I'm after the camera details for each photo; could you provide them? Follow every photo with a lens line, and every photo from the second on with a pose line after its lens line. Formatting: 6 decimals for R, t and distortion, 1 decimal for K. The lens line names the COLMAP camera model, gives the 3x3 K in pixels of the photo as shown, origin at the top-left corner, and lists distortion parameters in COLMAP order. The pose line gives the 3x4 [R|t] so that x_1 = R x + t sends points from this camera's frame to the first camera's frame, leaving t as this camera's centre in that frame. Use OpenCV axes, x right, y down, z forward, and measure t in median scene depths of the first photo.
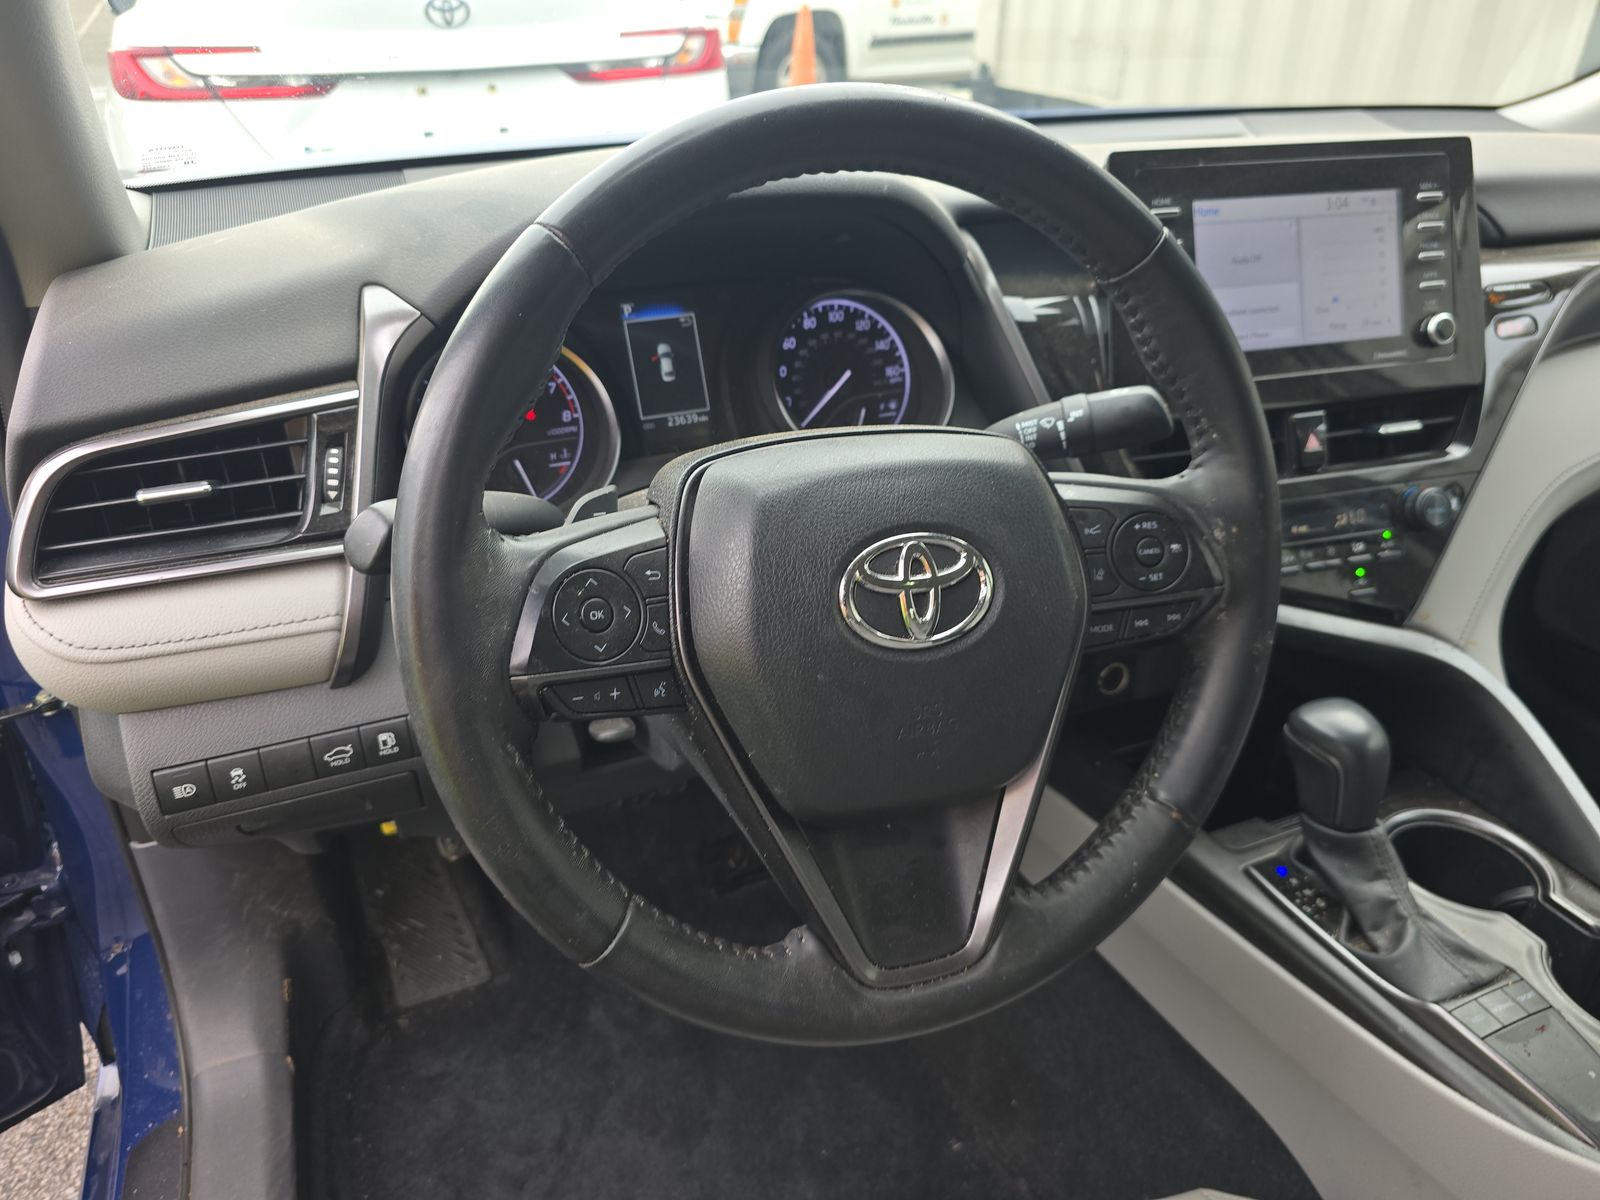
lens RADIAL K [[1074.7, 0, 793.5], [0, 1074.7, 596.5], [0, 0, 1]] dist [0.006787, -0.014710]
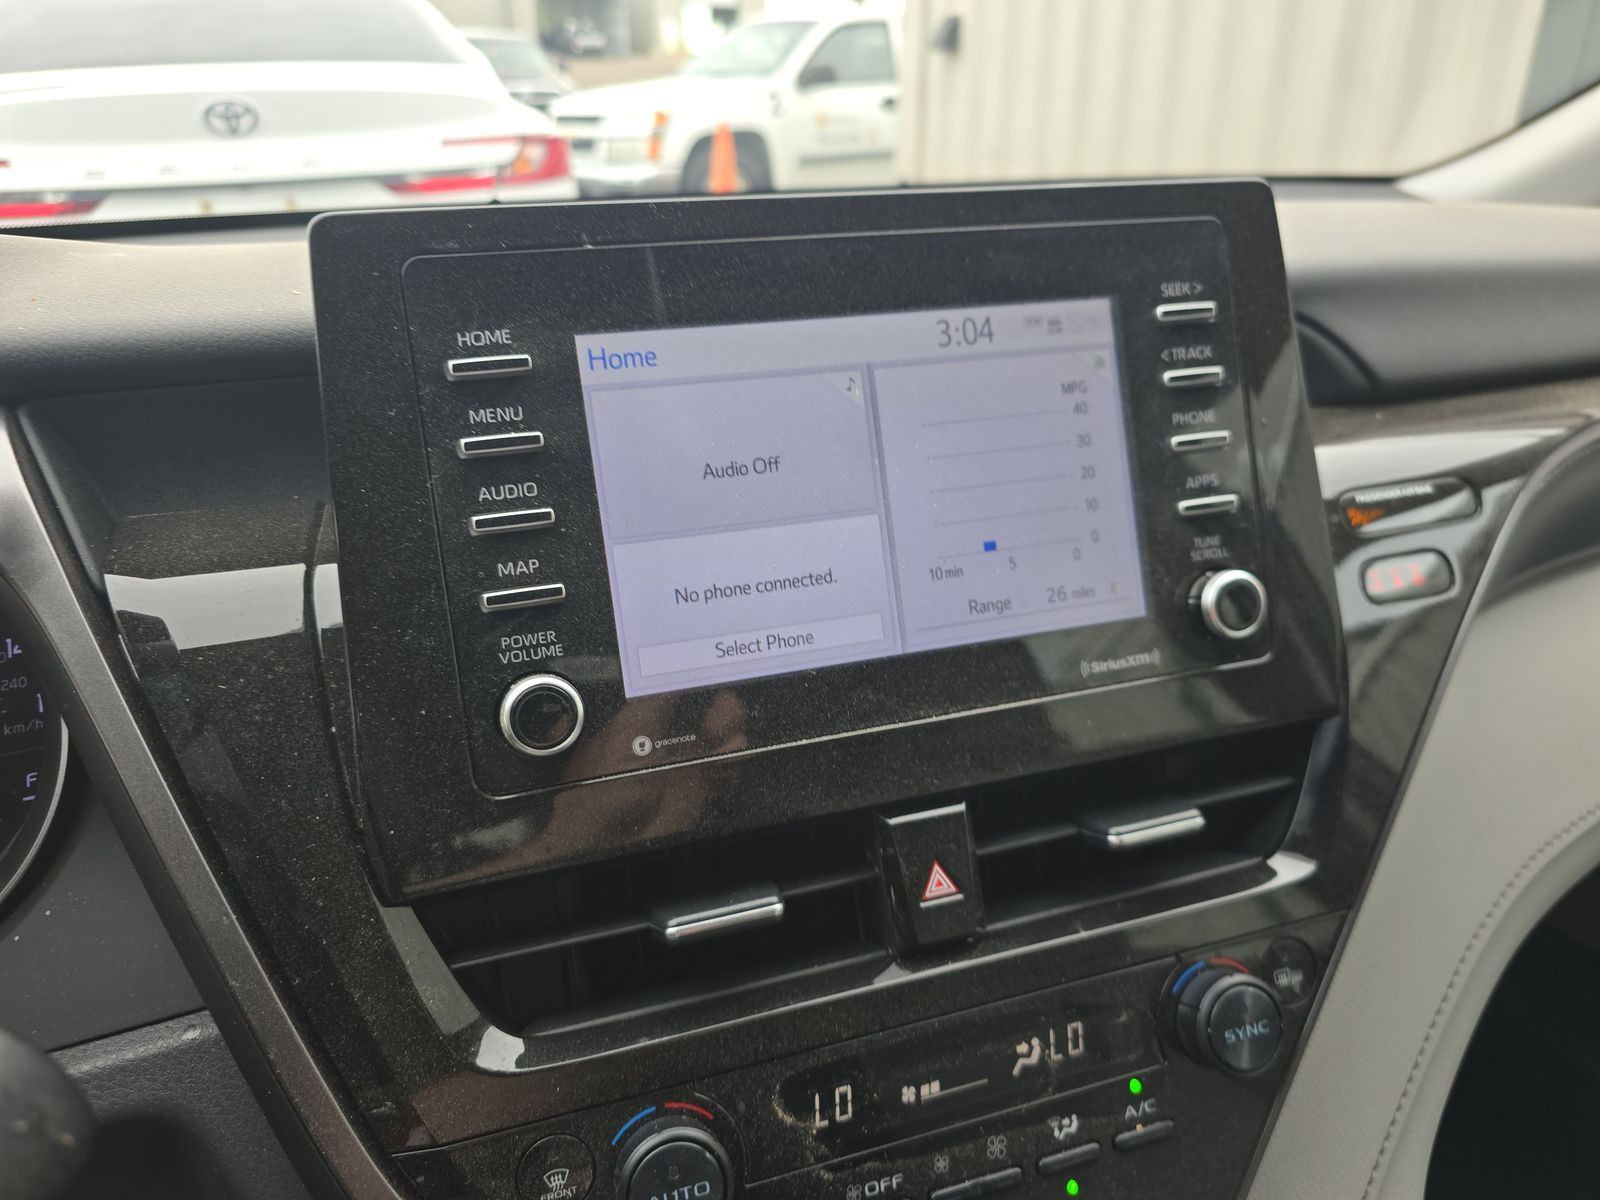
lens RADIAL K [[1074.7, 0, 805.4], [0, 1074.7, 602.8], [0, 0, 1]] dist [0.006787, -0.014710]
pose [[0.999451, -0.023124, 0.023747, 0.416742], [0.025232, 0.995376, -0.092687, -0.212062], [-0.021494, 0.093235, 0.995412, 0.563828]]
